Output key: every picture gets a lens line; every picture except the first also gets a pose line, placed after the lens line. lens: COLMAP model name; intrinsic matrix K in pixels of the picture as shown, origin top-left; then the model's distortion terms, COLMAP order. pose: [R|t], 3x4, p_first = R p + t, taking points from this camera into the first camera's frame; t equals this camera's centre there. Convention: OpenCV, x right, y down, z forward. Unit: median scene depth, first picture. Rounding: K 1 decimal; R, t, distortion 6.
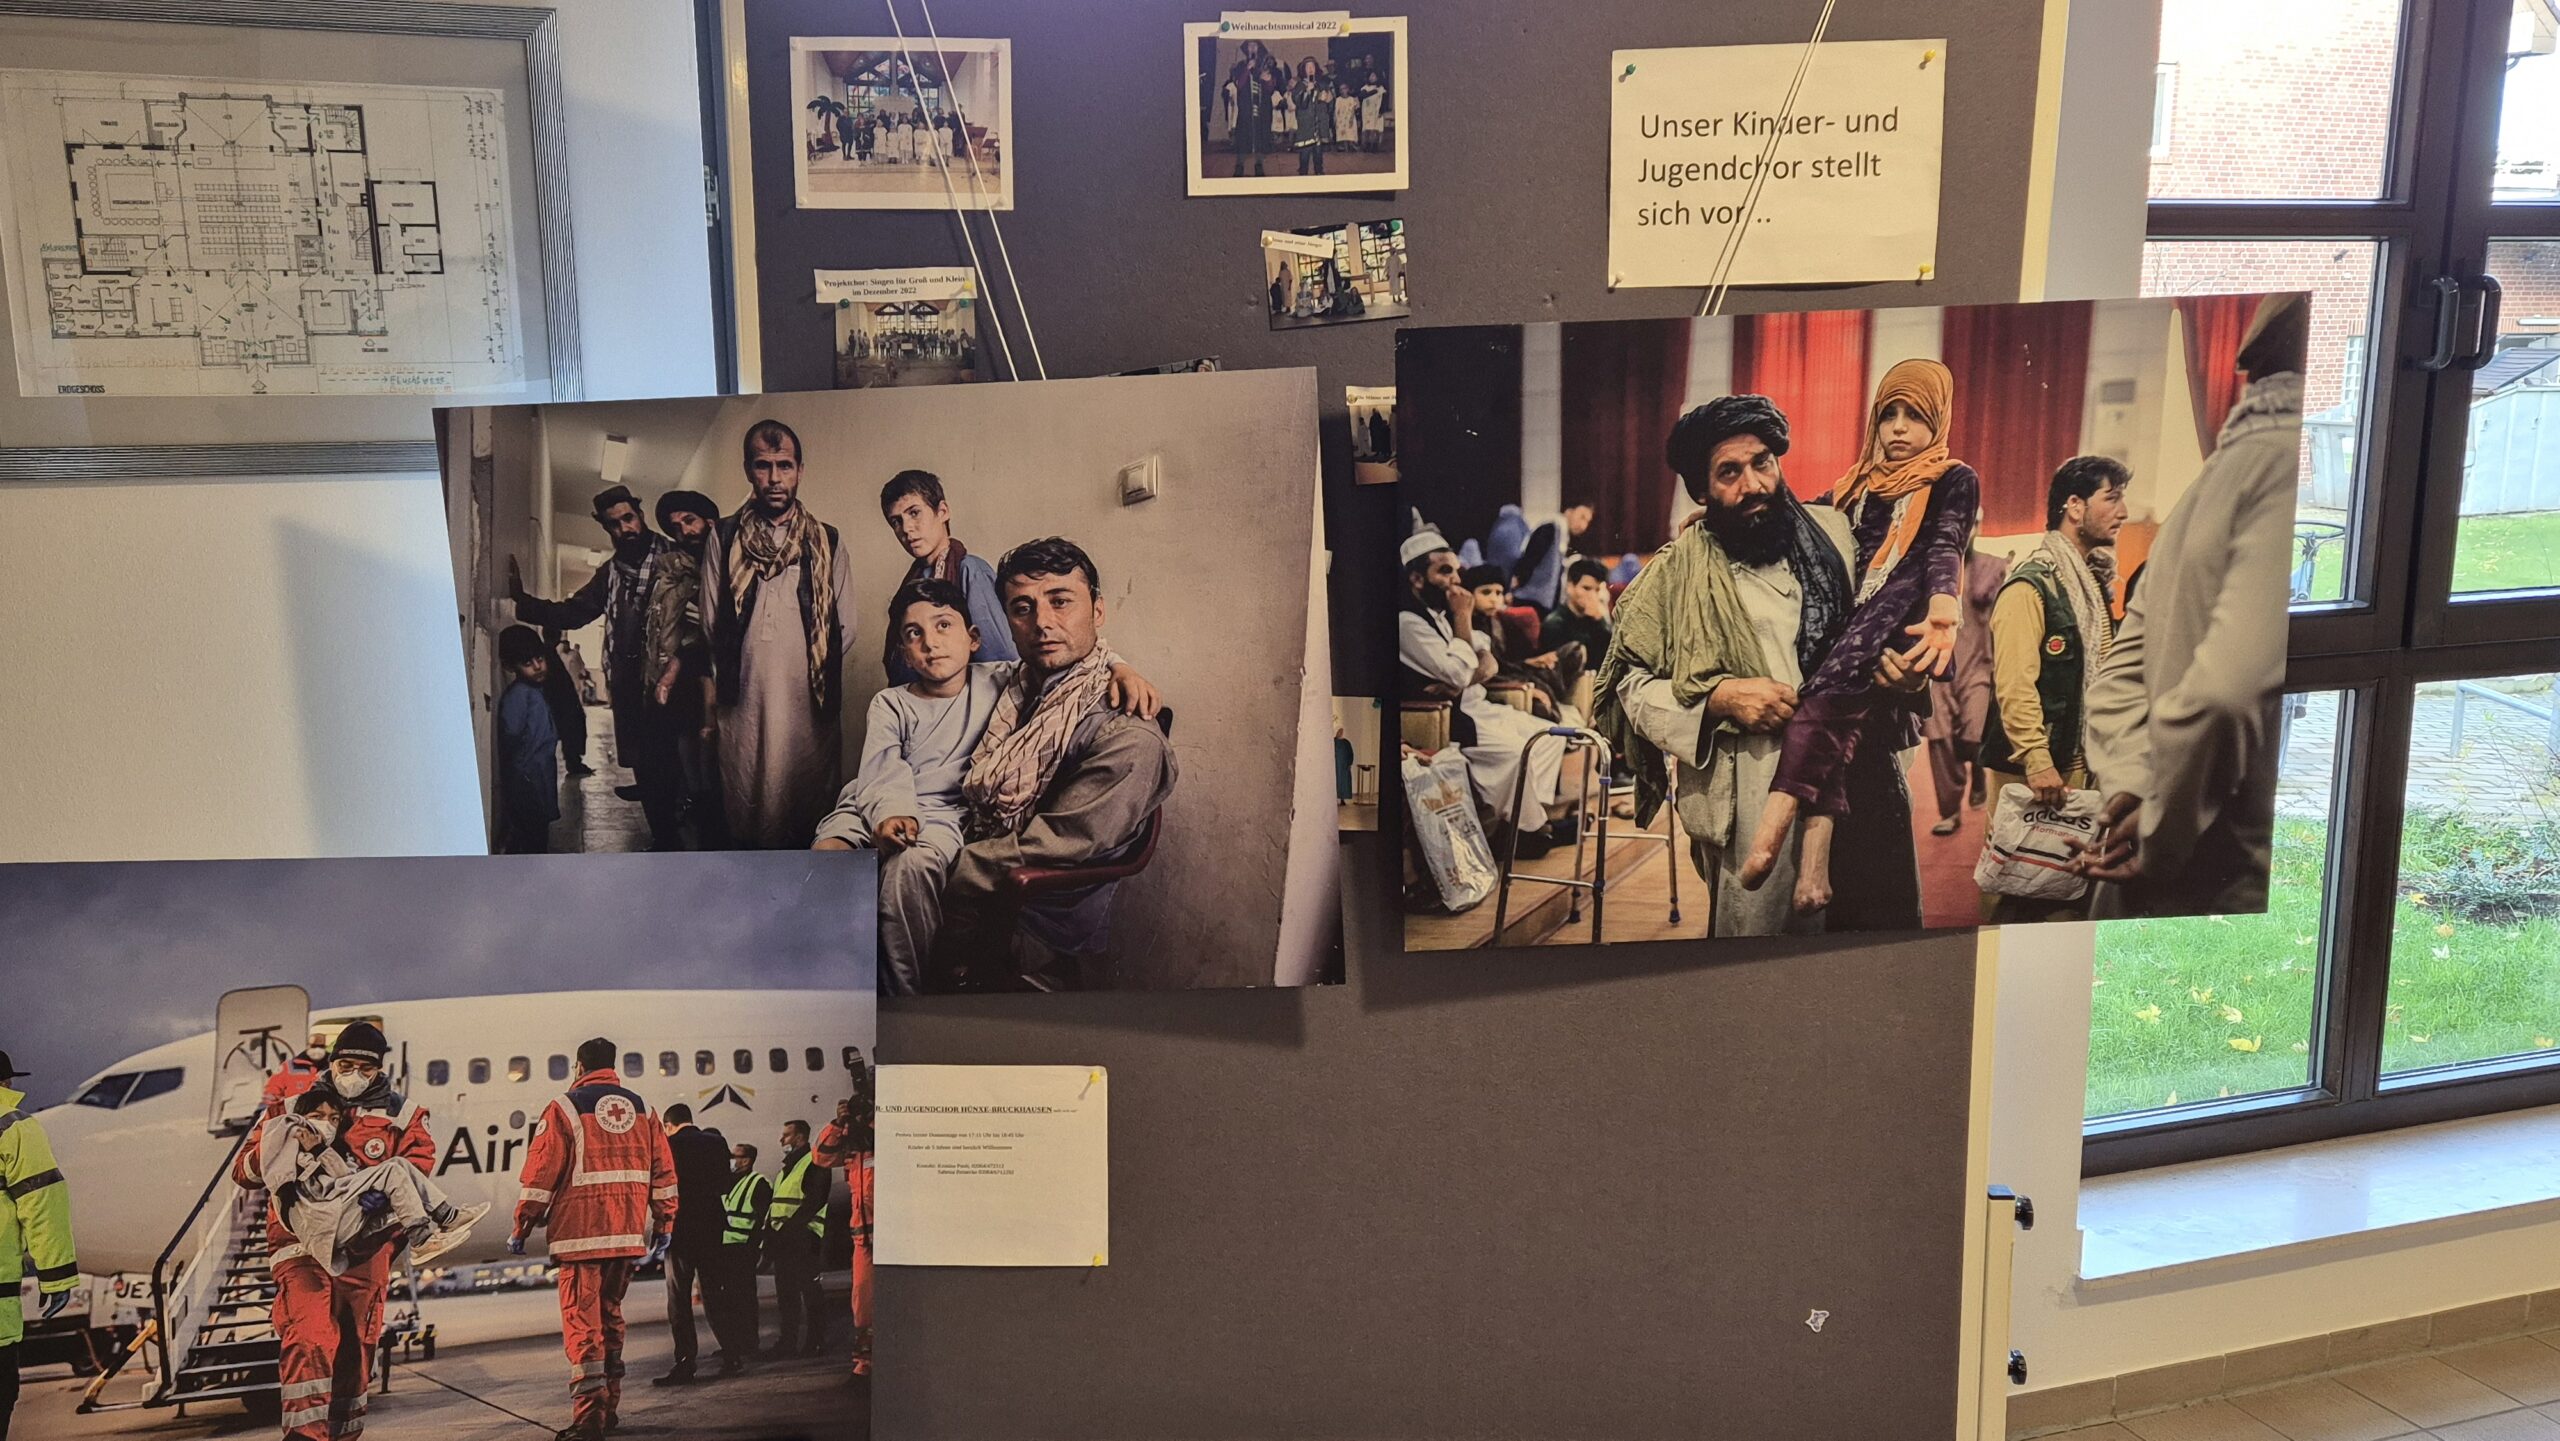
lens RADIAL K [[2130.2, 0, 1280.2], [0, 2130.2, 724.2], [0, 0, 1]] dist [0.080779, -0.005618]
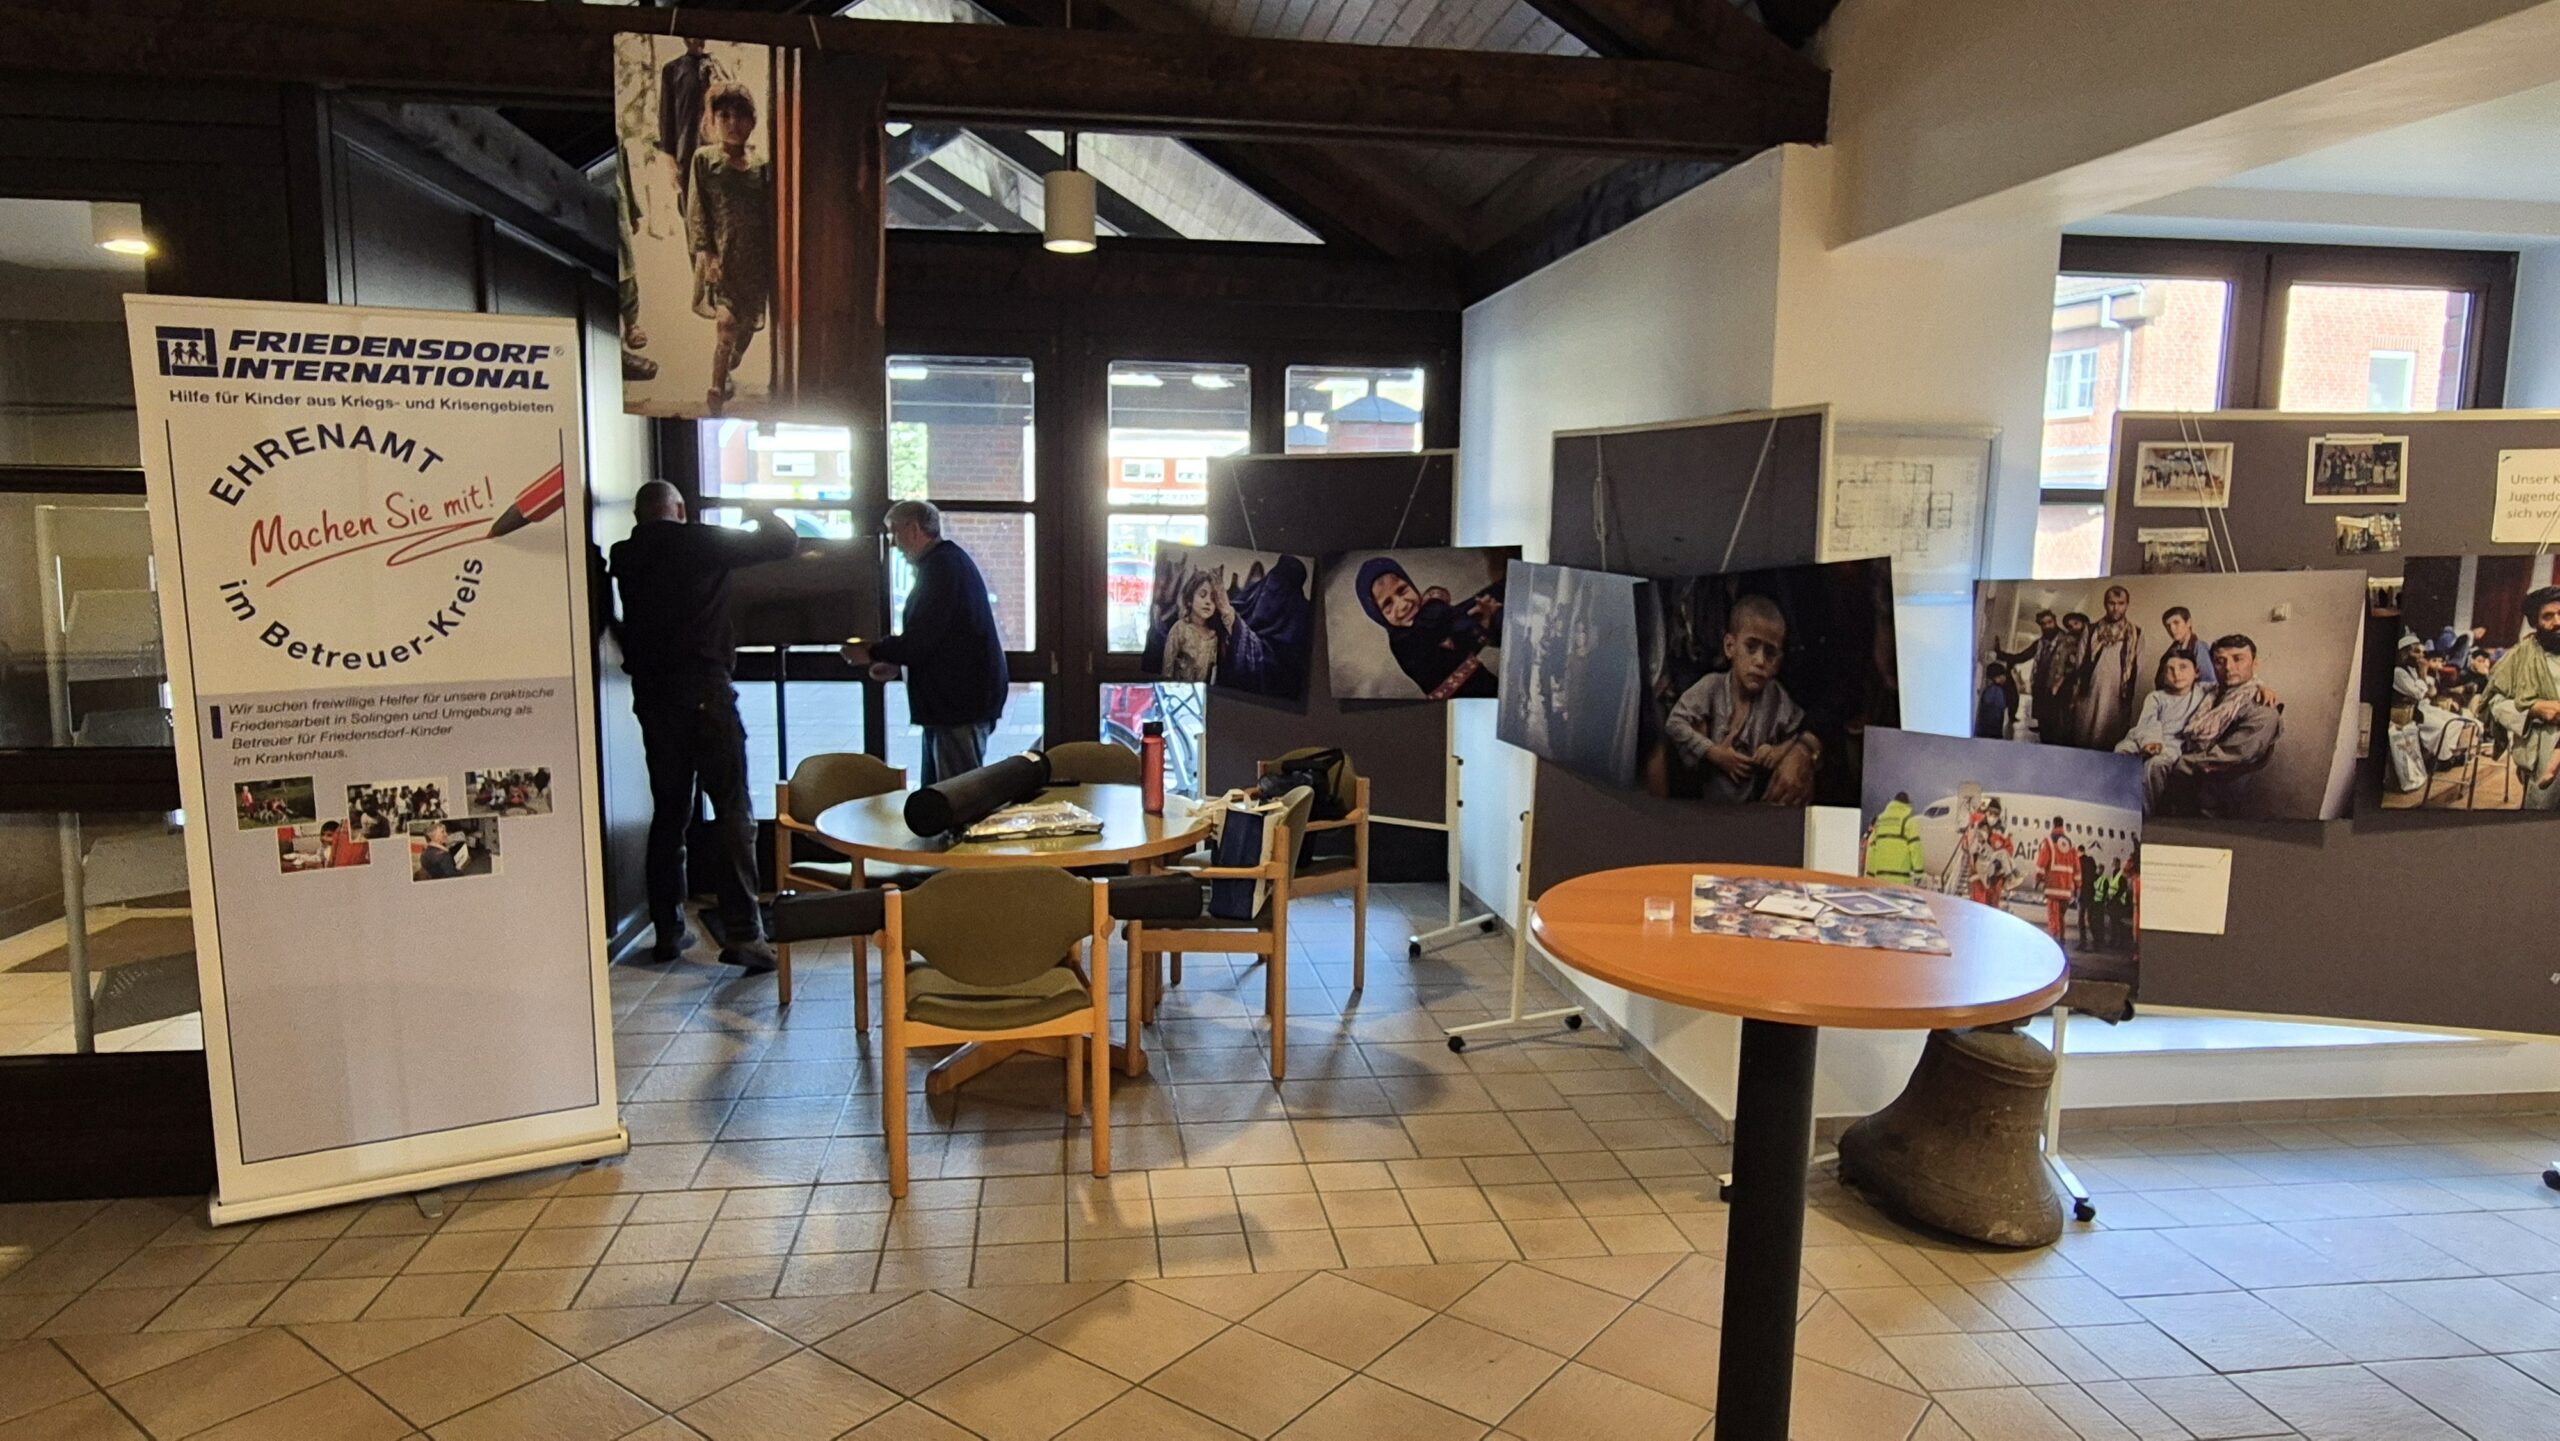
lens RADIAL K [[1600.9, 0, 1277.0], [0, 1600.9, 721.5], [0, 0, 1]] dist [0.001312, -0.001564]
pose [[0.974349, 0.044068, -0.220683, -0.791897], [-0.056117, 0.997239, -0.048631, 0.172637], [0.217931, 0.059767, 0.974132, -1.095542]]
